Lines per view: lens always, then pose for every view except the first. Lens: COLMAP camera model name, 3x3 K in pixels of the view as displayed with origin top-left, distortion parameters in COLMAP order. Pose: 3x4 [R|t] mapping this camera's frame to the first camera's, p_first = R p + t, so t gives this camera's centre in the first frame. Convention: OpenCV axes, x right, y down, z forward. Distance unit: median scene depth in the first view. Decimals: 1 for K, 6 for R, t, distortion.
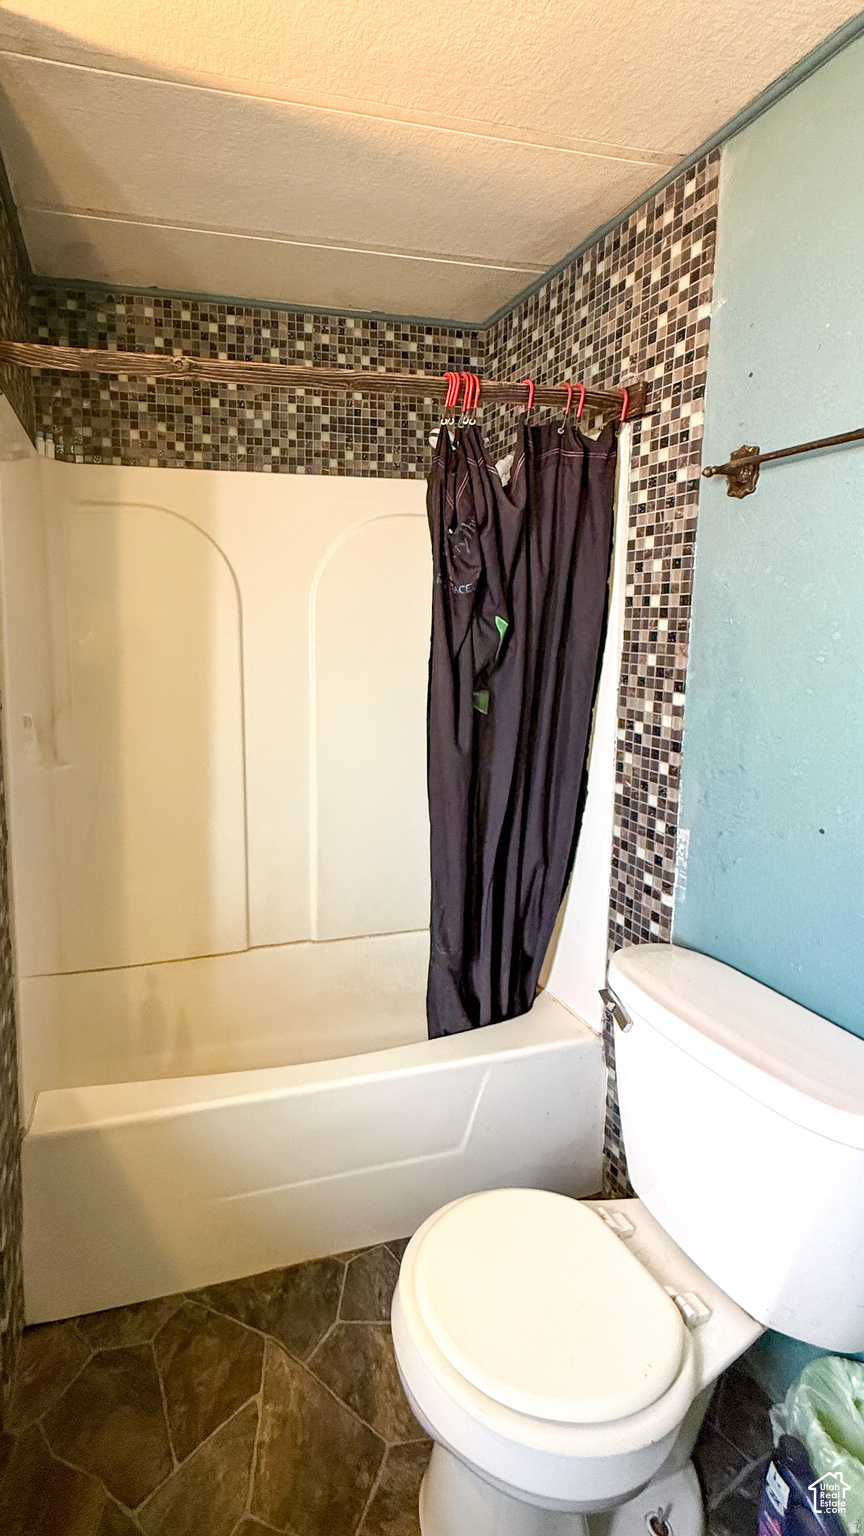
lens RADIAL K [[672.8, 0, 432.0], [0, 672.8, 768.0], [0, 0, 1]] dist [-0.000569, -0.000132]
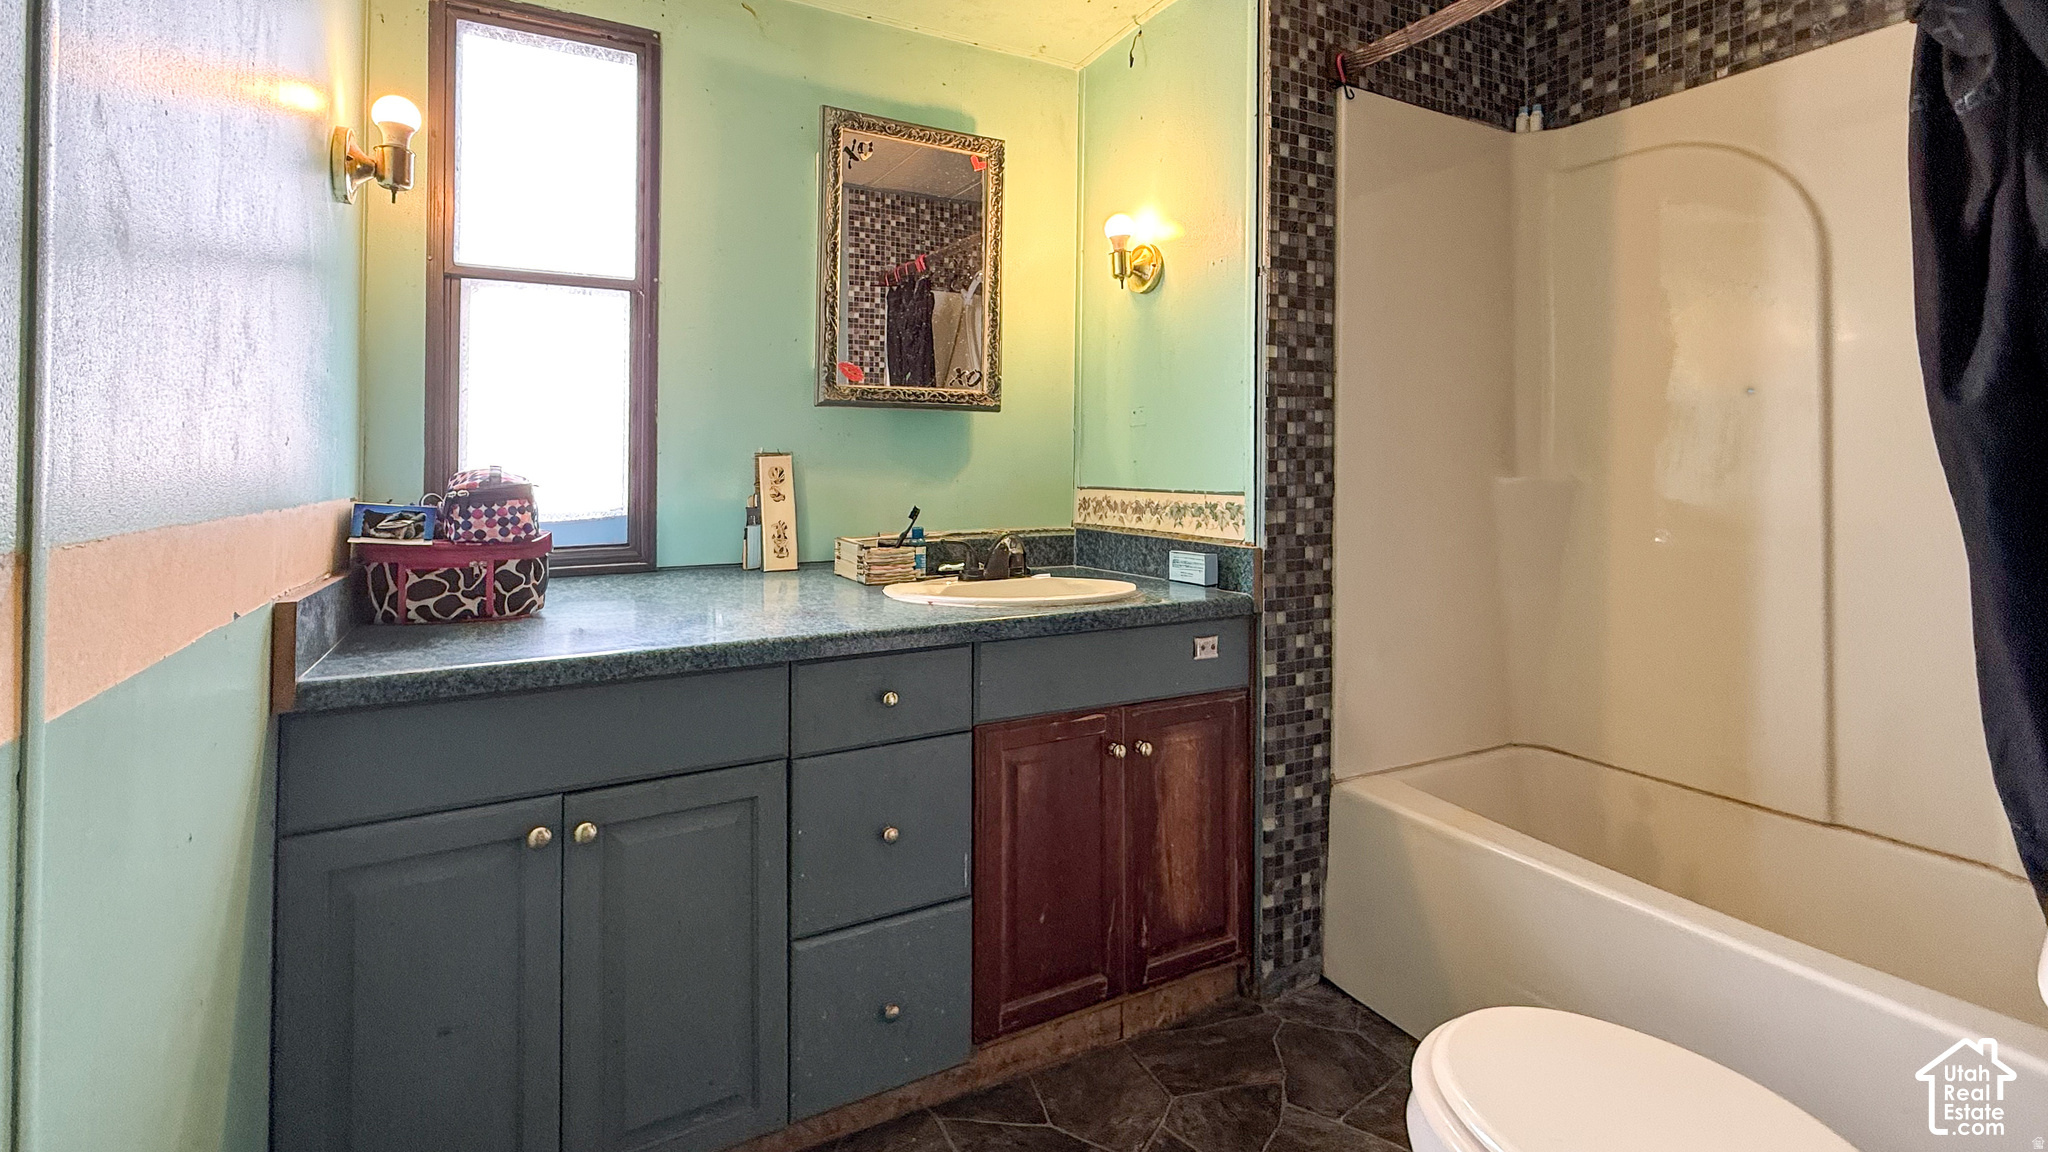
lens RADIAL K [[897.1, 0, 1024.0], [0, 897.1, 576.0], [0, 0, 1]] dist [-0.000569, -0.000132]
pose [[0.286585, 0.095735, -0.953260, 0.407089], [-0.134074, 0.989211, 0.059038, 0.140382], [0.948627, 0.110888, 0.296329, 0.048617]]
